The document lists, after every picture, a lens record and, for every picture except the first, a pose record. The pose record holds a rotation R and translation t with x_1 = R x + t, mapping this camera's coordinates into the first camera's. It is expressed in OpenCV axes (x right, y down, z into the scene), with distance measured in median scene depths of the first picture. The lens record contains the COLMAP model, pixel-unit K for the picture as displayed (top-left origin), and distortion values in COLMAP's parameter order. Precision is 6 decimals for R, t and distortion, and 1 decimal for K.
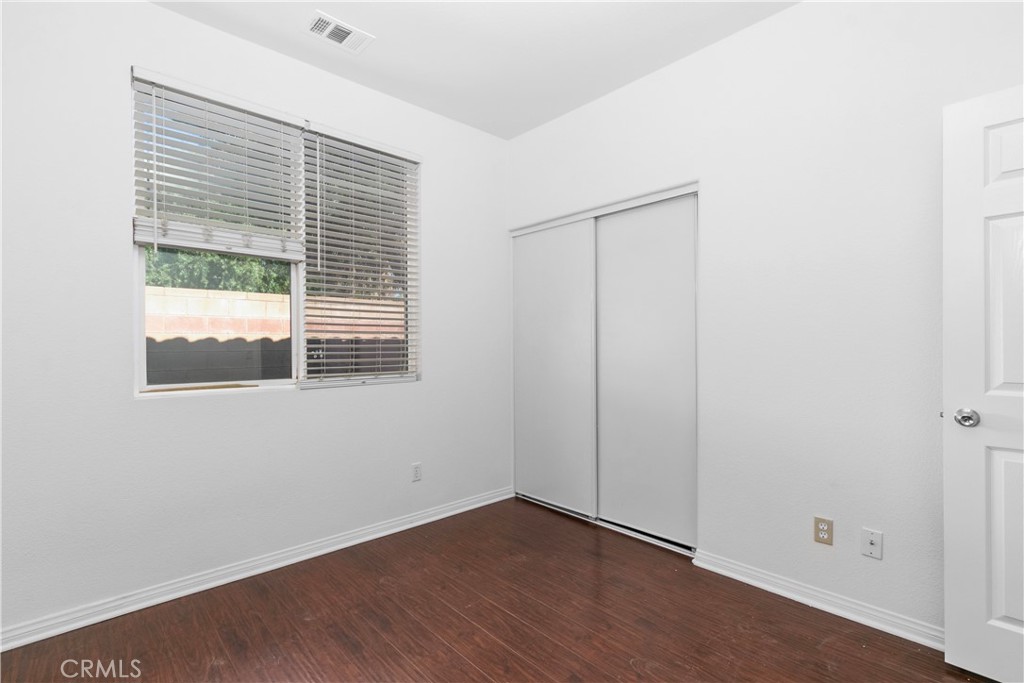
lens RADIAL K [[473.8, 0, 508.3], [0, 473.8, 343.5], [0, 0, 1]] dist [0.000842, 0.000476]
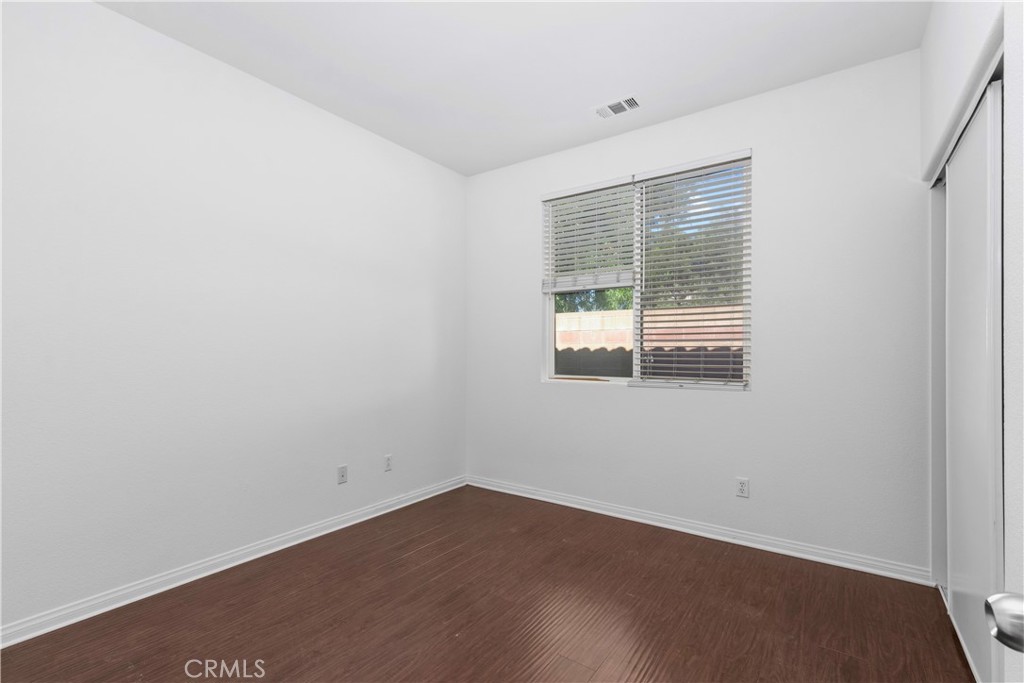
lens RADIAL K [[467.9, 0, 504.7], [0, 467.9, 356.5], [0, 0, 1]] dist [0.000070, 0.000160]
pose [[0.196050, 0.005026, -0.980581, 0.723777], [0.003251, 0.999978, 0.005775, 0.006155], [0.980589, -0.004320, 0.196029, 0.418583]]
